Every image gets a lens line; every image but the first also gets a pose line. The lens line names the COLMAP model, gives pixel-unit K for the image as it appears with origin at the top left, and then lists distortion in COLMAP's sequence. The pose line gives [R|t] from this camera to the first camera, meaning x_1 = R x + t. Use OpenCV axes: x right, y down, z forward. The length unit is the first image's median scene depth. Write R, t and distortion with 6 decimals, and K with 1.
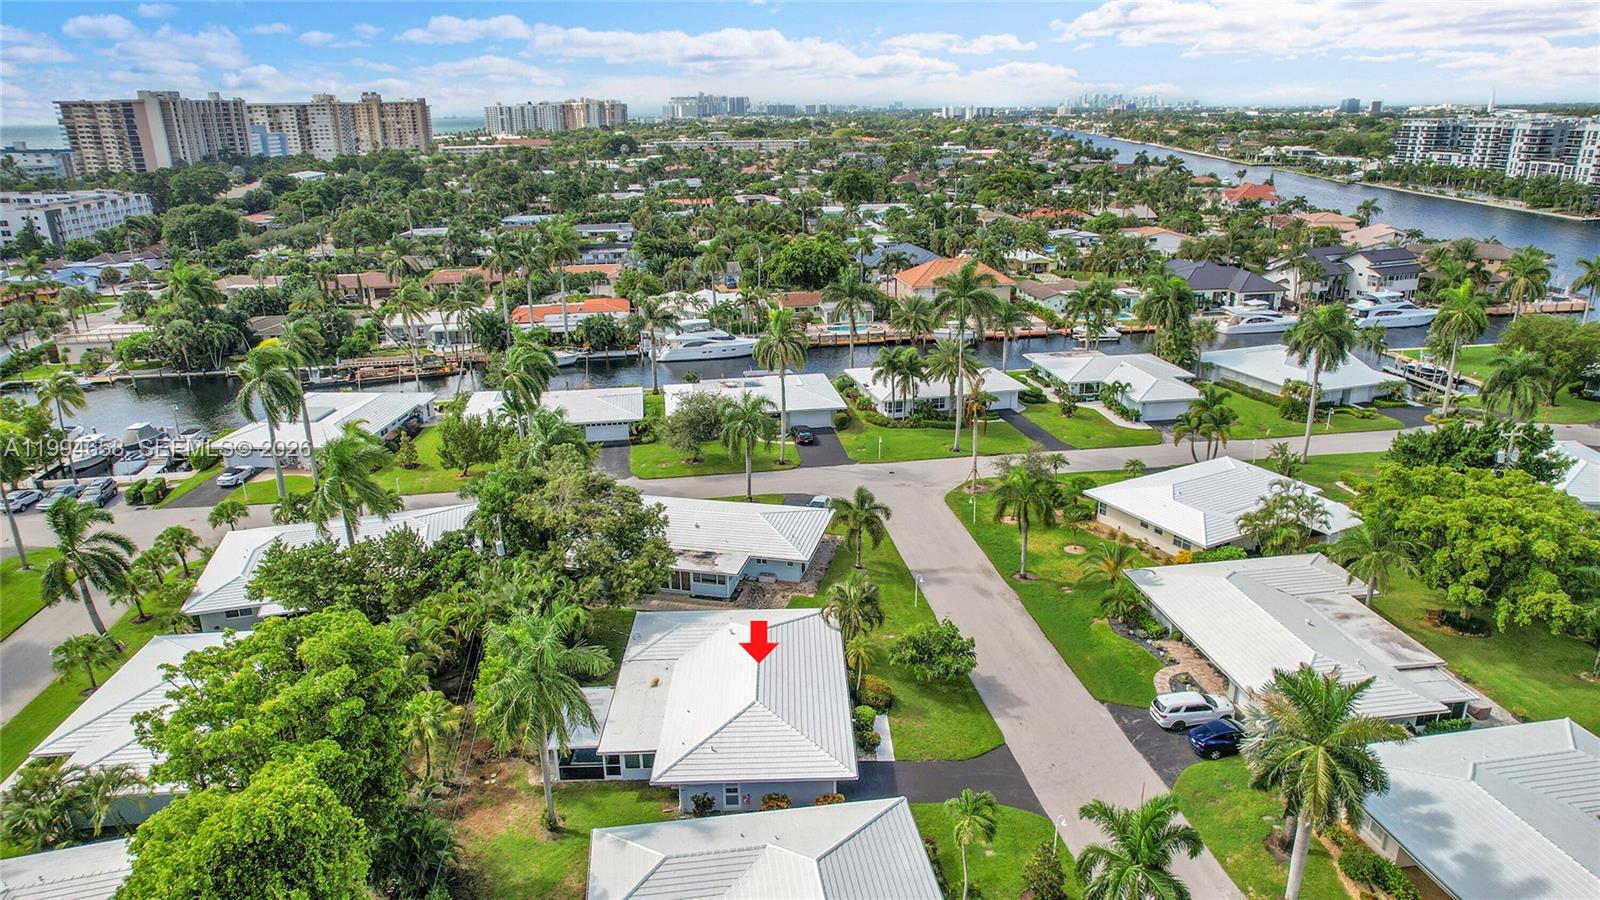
lens RADIAL K [[1021.9, 0, 811.7], [0, 1021.9, 456.2], [0, 0, 1]] dist [-0.064485, 0.060435]
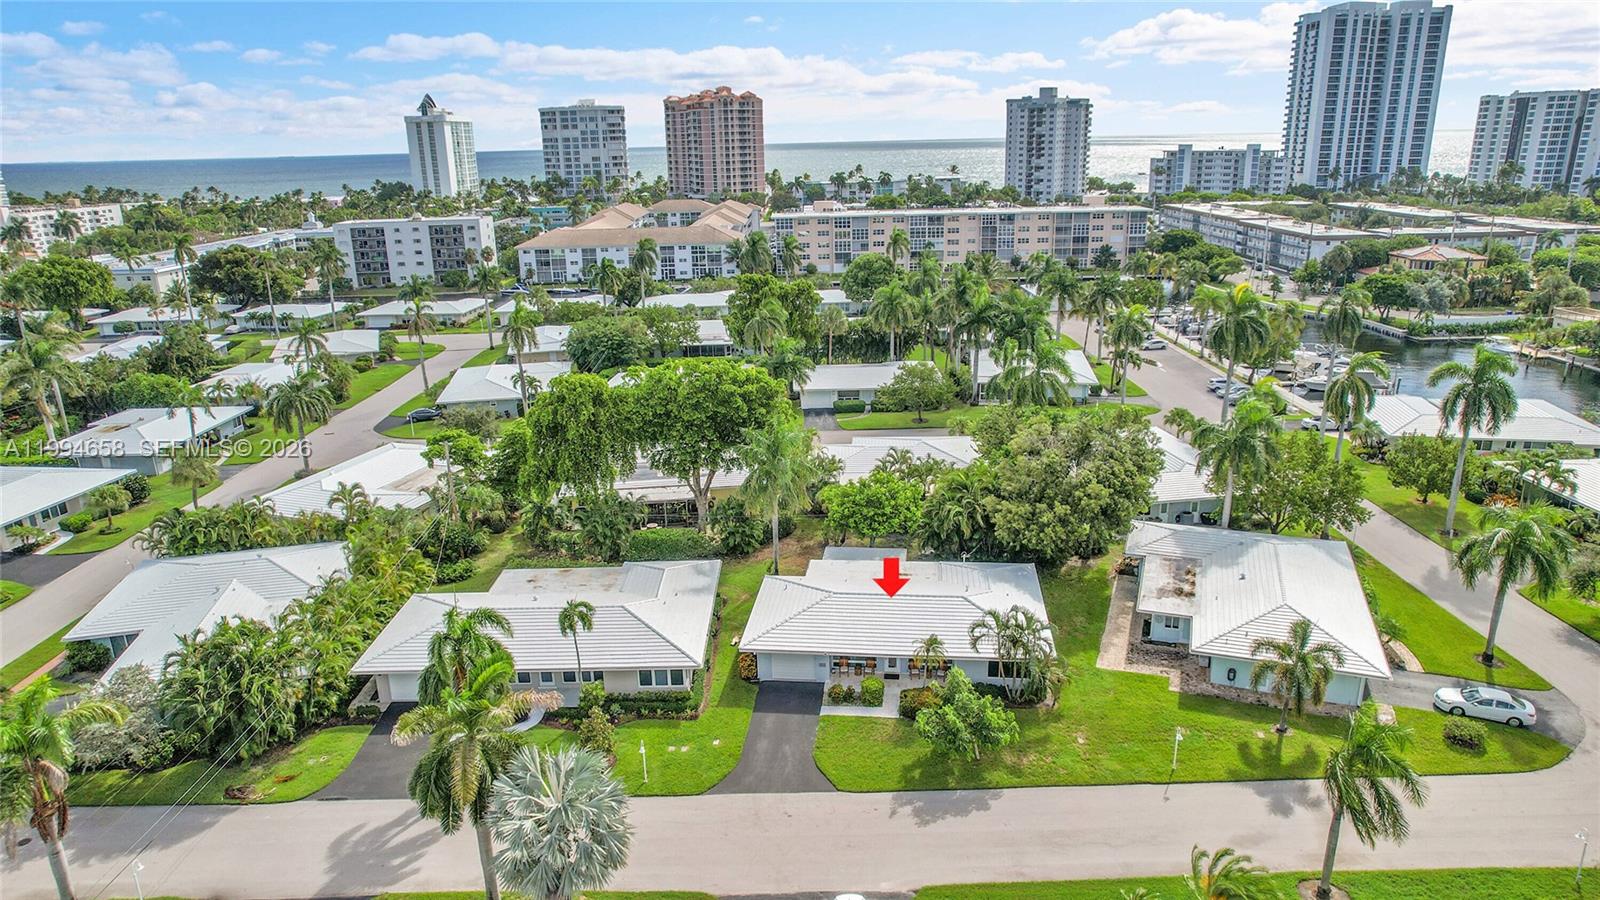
lens RADIAL K [[1021.9, 0, 811.7], [0, 1021.9, 456.2], [0, 0, 1]] dist [-0.064485, 0.060435]
pose [[-0.129691, 0.307813, -0.942566, 0.858060], [-0.298933, 0.894228, 0.333159, -0.239696], [0.945420, 0.324972, -0.023958, 0.828277]]
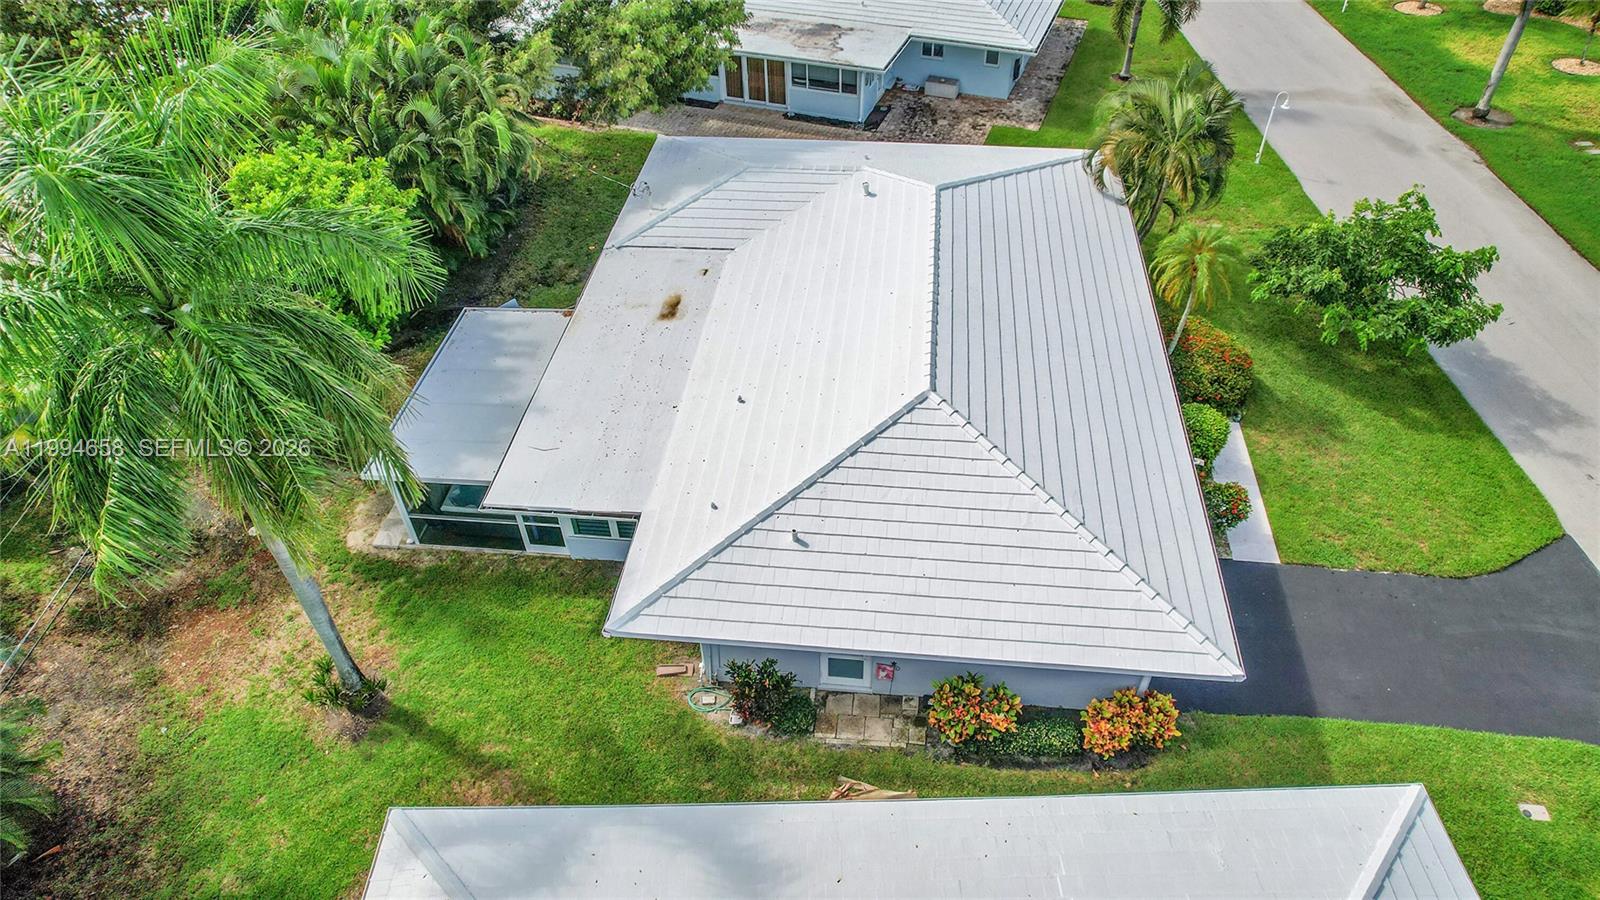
lens RADIAL K [[1021.9, 0, 811.7], [0, 1021.9, 456.2], [0, 0, 1]] dist [-0.064485, 0.060435]
pose [[0.991152, 0.085731, -0.101328, -0.049755], [-0.037385, 0.912826, 0.406634, 0.103743], [0.127356, -0.399249, 0.907954, 0.578887]]
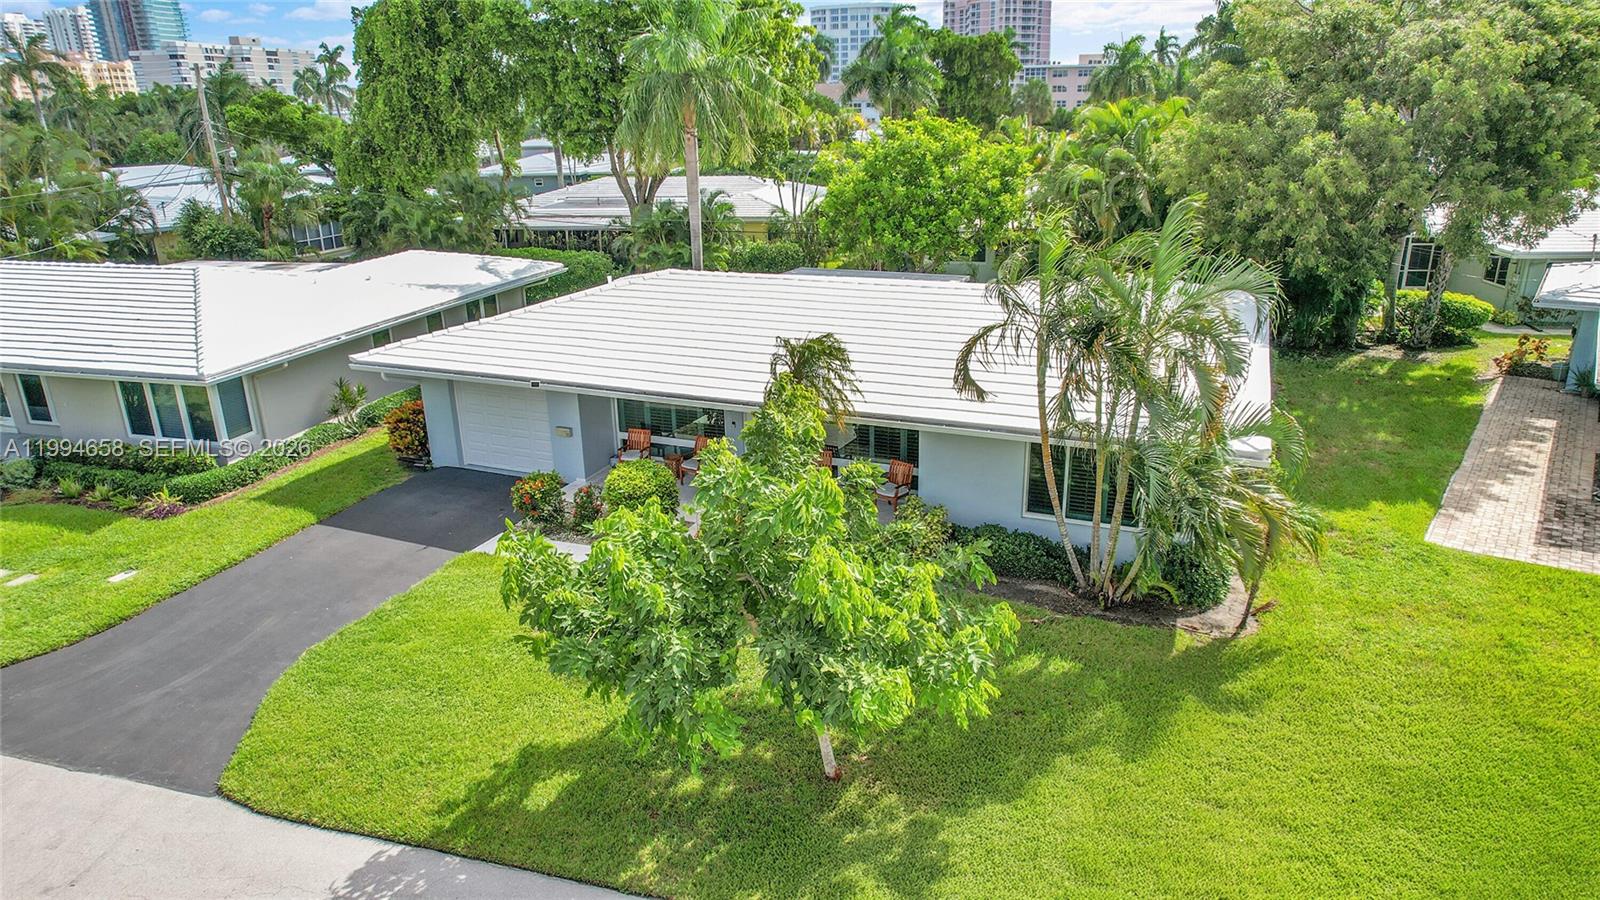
lens RADIAL K [[1021.9, 0, 811.7], [0, 1021.9, 456.2], [0, 0, 1]] dist [-0.064485, 0.060435]
pose [[-0.408786, 0.314295, -0.856804, 0.276555], [-0.273163, 0.853651, 0.443466, 0.084510], [0.870791, 0.415330, -0.263106, 1.041914]]
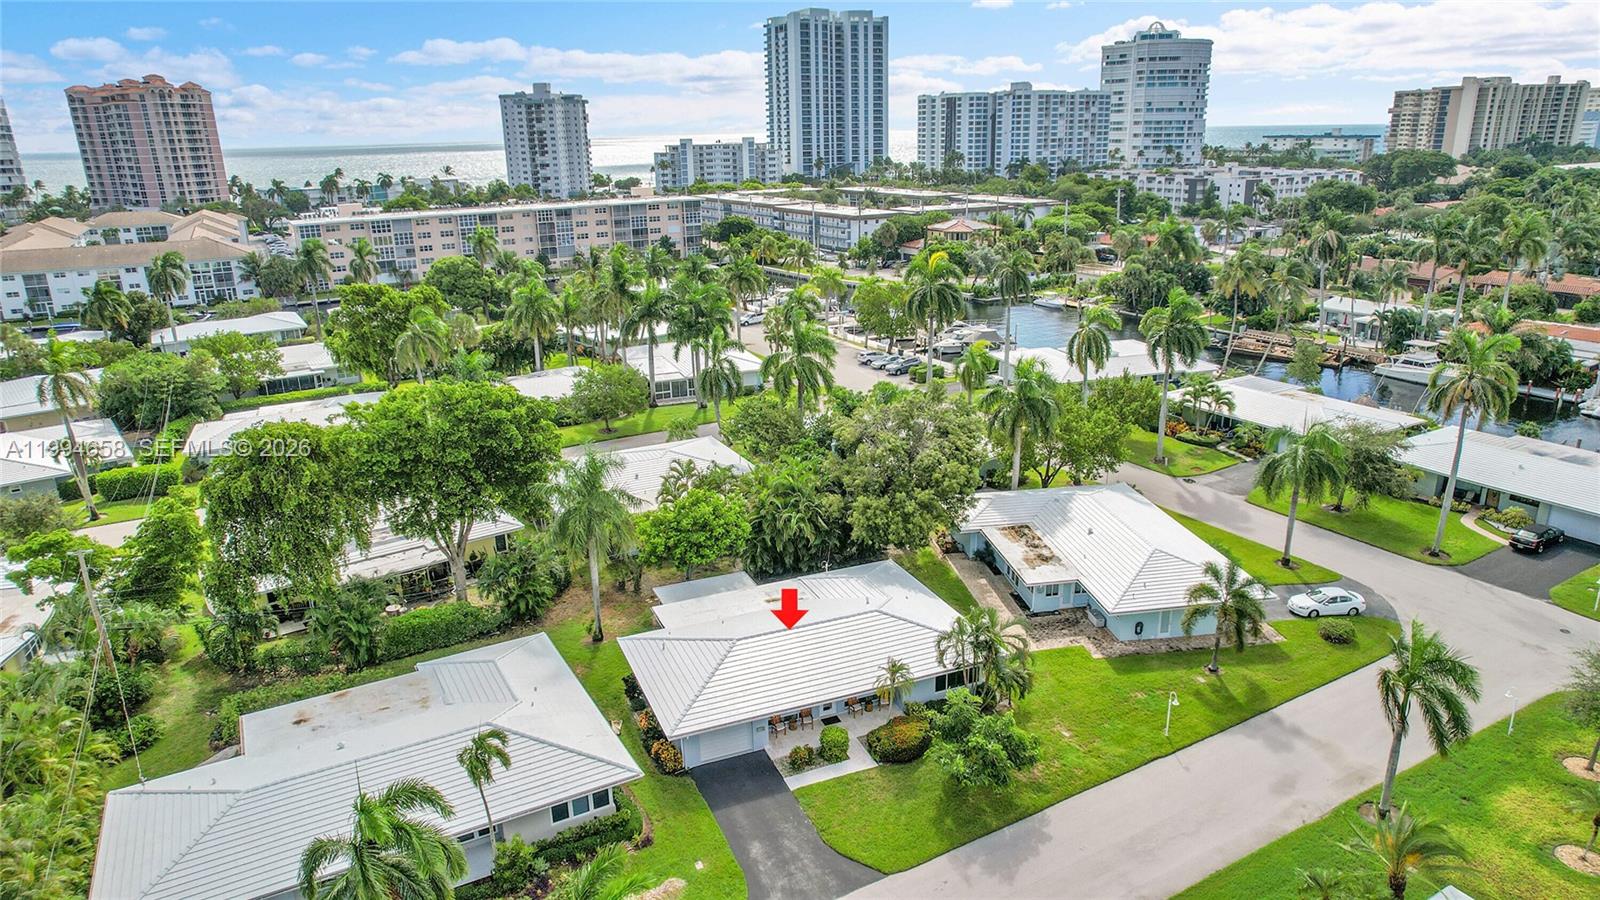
lens RADIAL K [[1021.9, 0, 811.7], [0, 1021.9, 456.2], [0, 0, 1]] dist [-0.064485, 0.060435]
pose [[0.367680, 0.286519, -0.884714, 0.658224], [-0.283127, 0.940680, 0.186978, -0.101641], [0.885805, 0.181739, 0.426990, 0.543634]]
